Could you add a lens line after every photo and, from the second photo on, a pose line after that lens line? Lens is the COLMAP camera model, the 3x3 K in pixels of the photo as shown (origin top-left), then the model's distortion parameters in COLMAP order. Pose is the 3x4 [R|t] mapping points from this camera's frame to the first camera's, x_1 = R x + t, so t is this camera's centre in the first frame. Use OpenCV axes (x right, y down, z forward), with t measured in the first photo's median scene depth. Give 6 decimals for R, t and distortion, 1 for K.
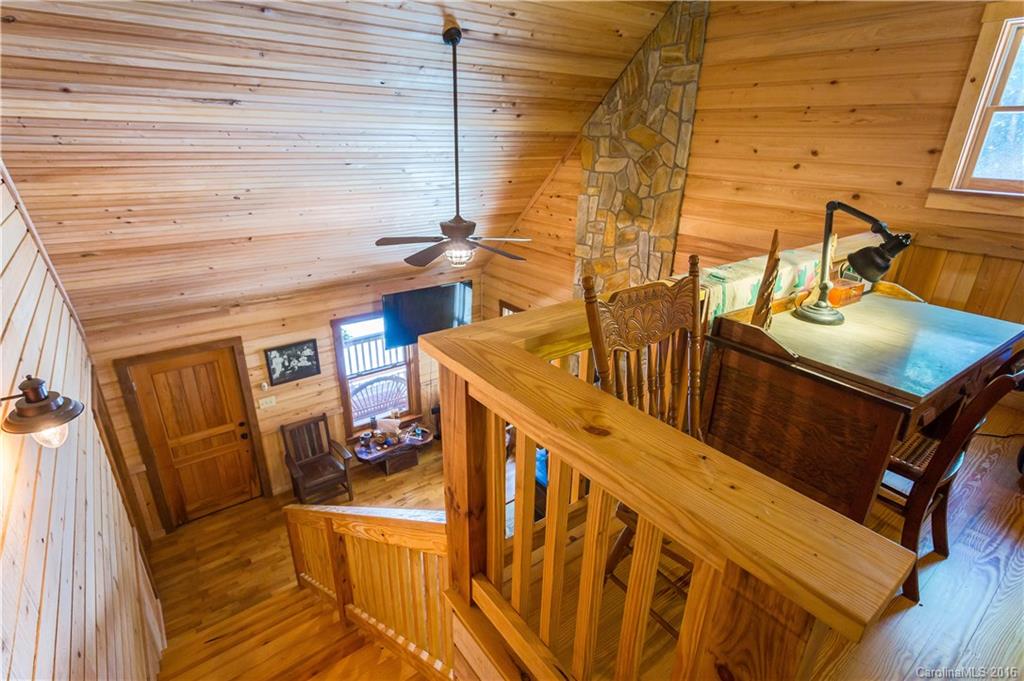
lens RADIAL K [[500.6, 0, 518.6], [0, 500.6, 338.2], [0, 0, 1]] dist [0.001966, 0.000974]
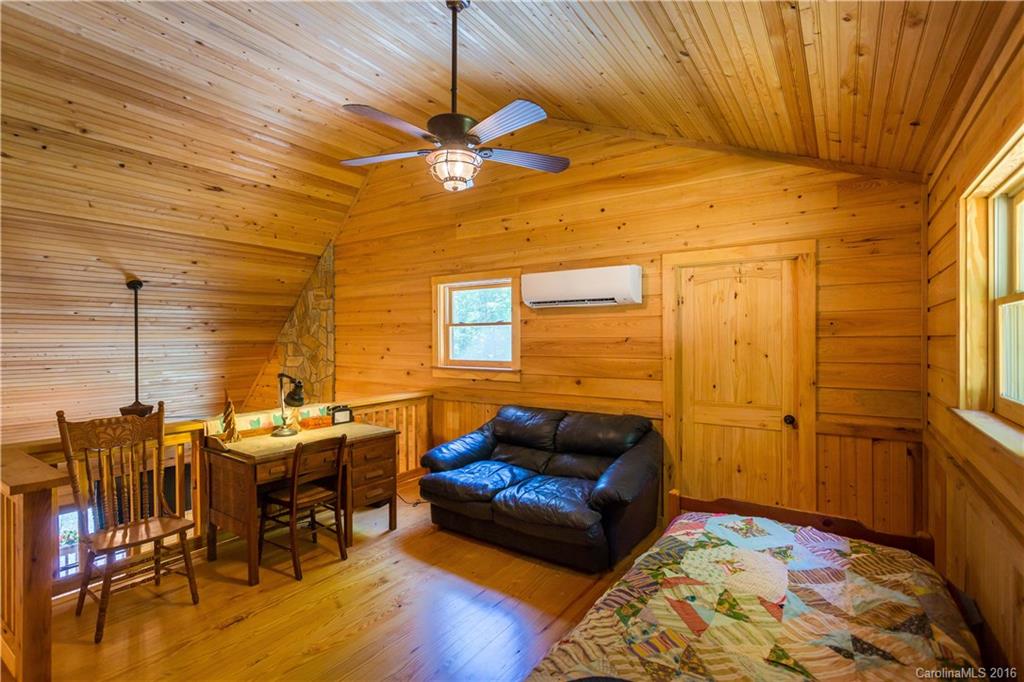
lens RADIAL K [[481.2, 0, 512.0], [0, 481.2, 341.0], [0, 0, 1]] dist [-0.000046, 0.000127]
pose [[0.953326, -0.027123, 0.300722, 0.360232], [0.136249, 0.927437, -0.348277, 0.151091], [-0.269455, 0.372995, 0.887845, -0.374777]]
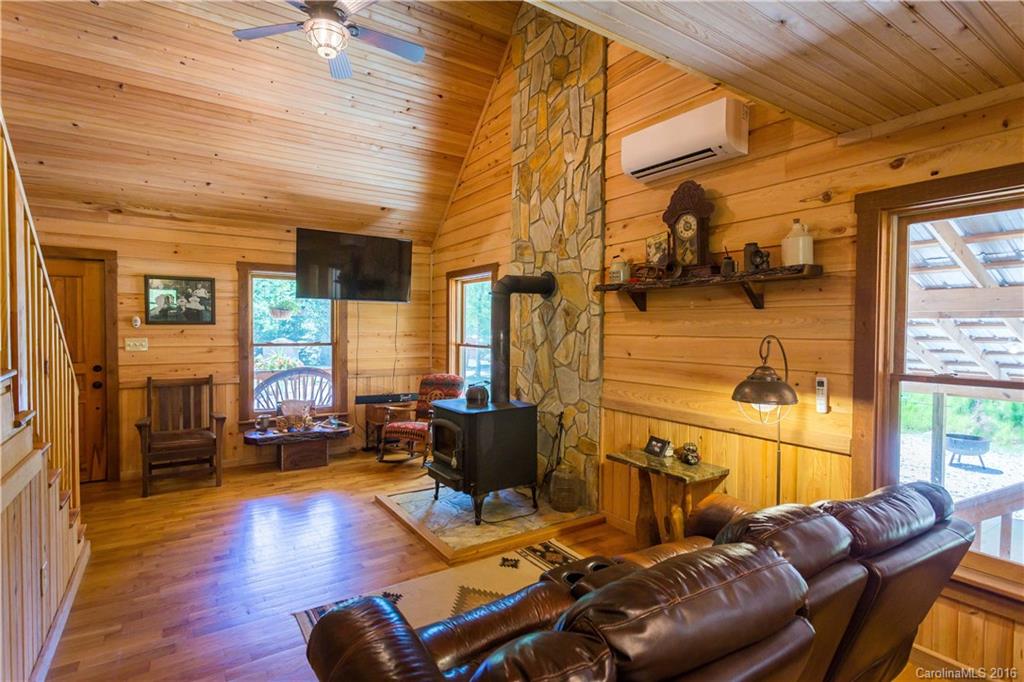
lens RADIAL K [[500.6, 0, 518.6], [0, 500.6, 338.7], [0, 0, 1]] dist [0.001966, 0.000974]
pose [[0.997968, -0.013029, -0.062378, 0.199443], [-0.009797, 0.935871, -0.352207, 0.479877], [0.062967, 0.352103, 0.933841, 0.333980]]
